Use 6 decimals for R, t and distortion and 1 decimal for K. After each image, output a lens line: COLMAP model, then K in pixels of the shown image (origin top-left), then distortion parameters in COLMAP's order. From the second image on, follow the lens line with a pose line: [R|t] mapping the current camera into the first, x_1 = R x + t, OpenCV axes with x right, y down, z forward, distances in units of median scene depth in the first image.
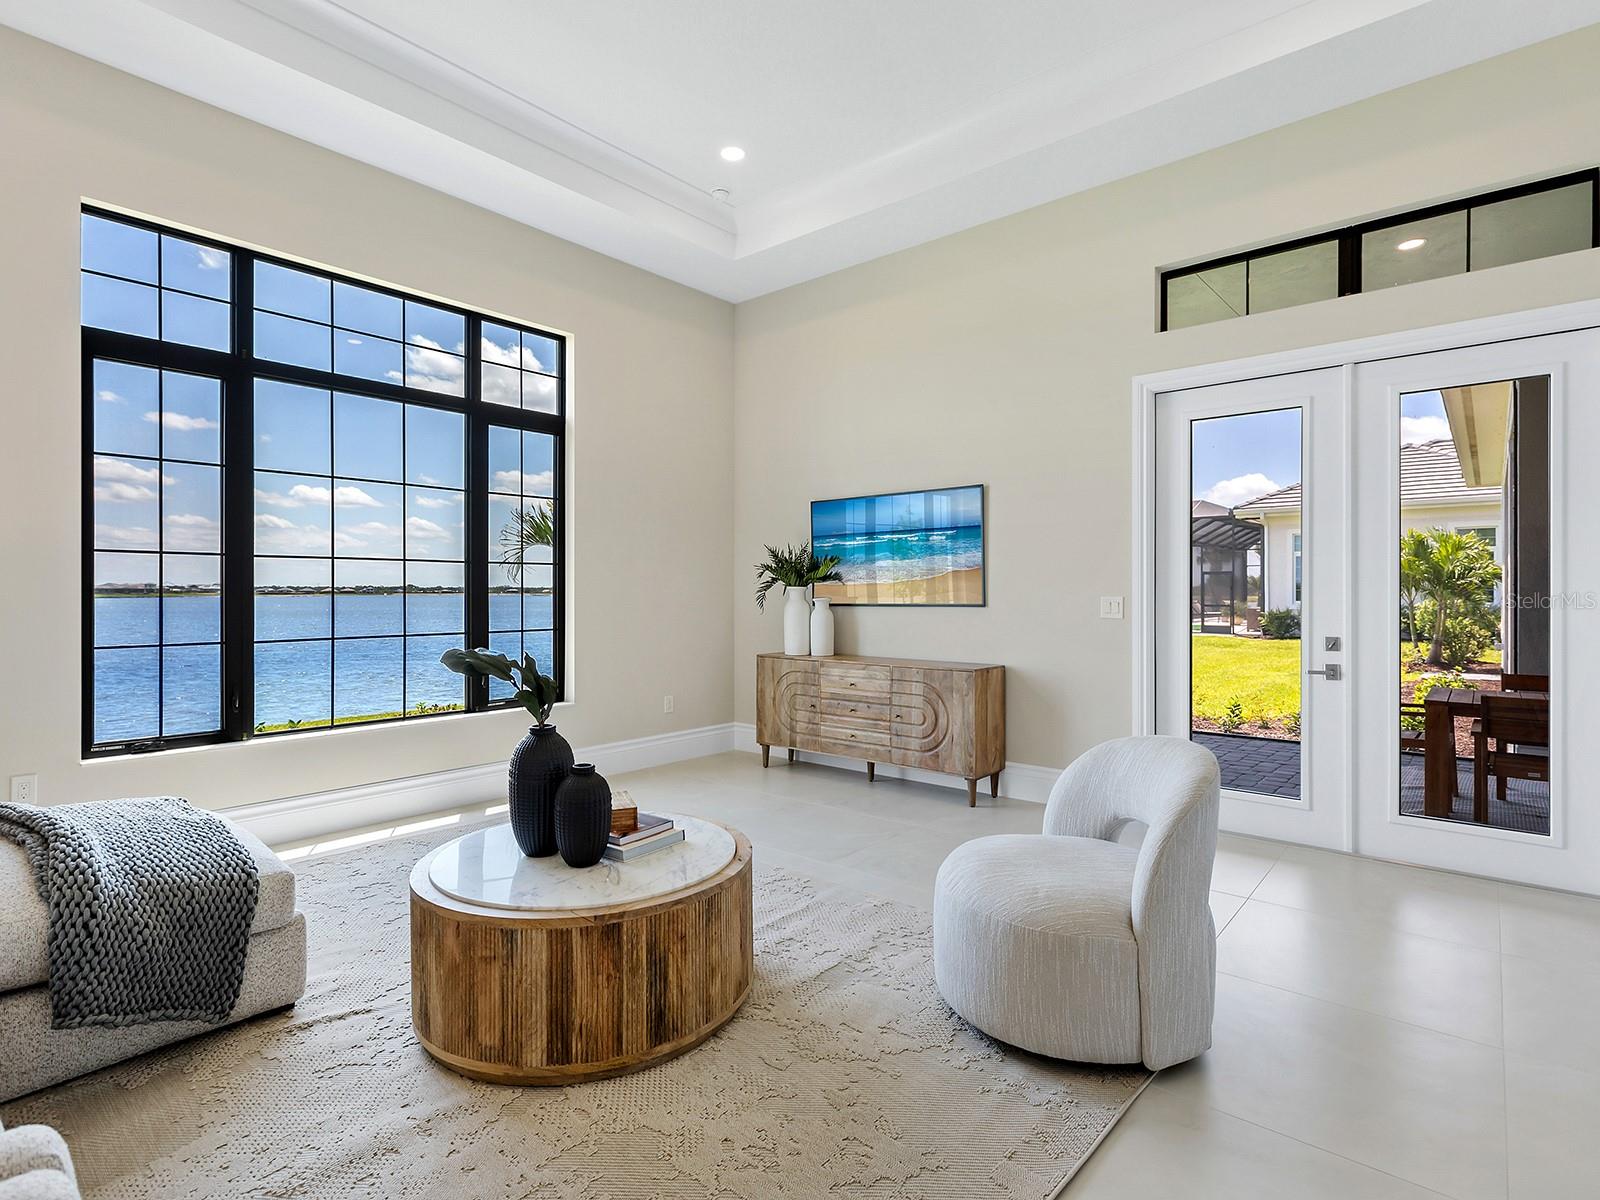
lens RADIAL K [[809.0, 0, 792.1], [0, 809.0, 591.9], [0, 0, 1]] dist [0.001961, -0.001226]
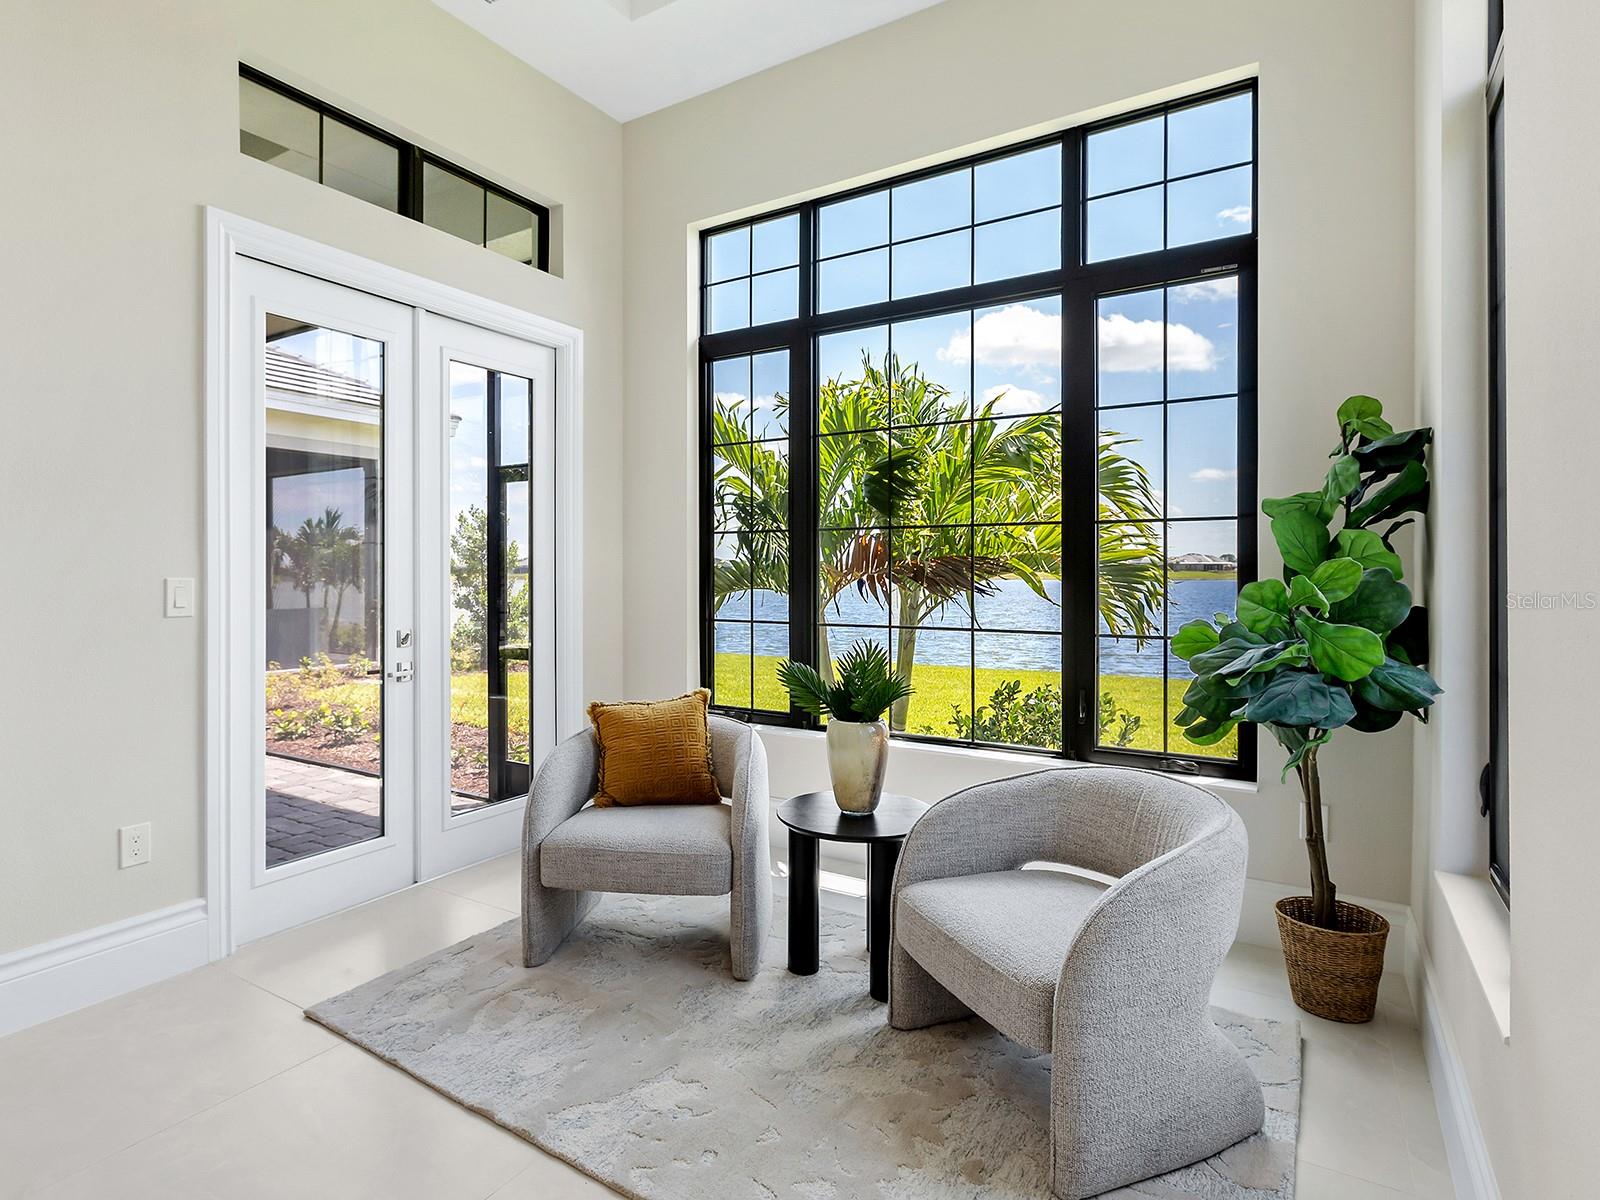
lens RADIAL K [[809.0, 0, 814.8], [0, 809.0, 571.5], [0, 0, 1]] dist [0.001961, -0.001226]
pose [[0.171356, -0.002792, -0.985205, 0.235743], [-0.004296, 0.999984, -0.003581, 0.005865], [0.985200, 0.004846, 0.171341, 0.829183]]
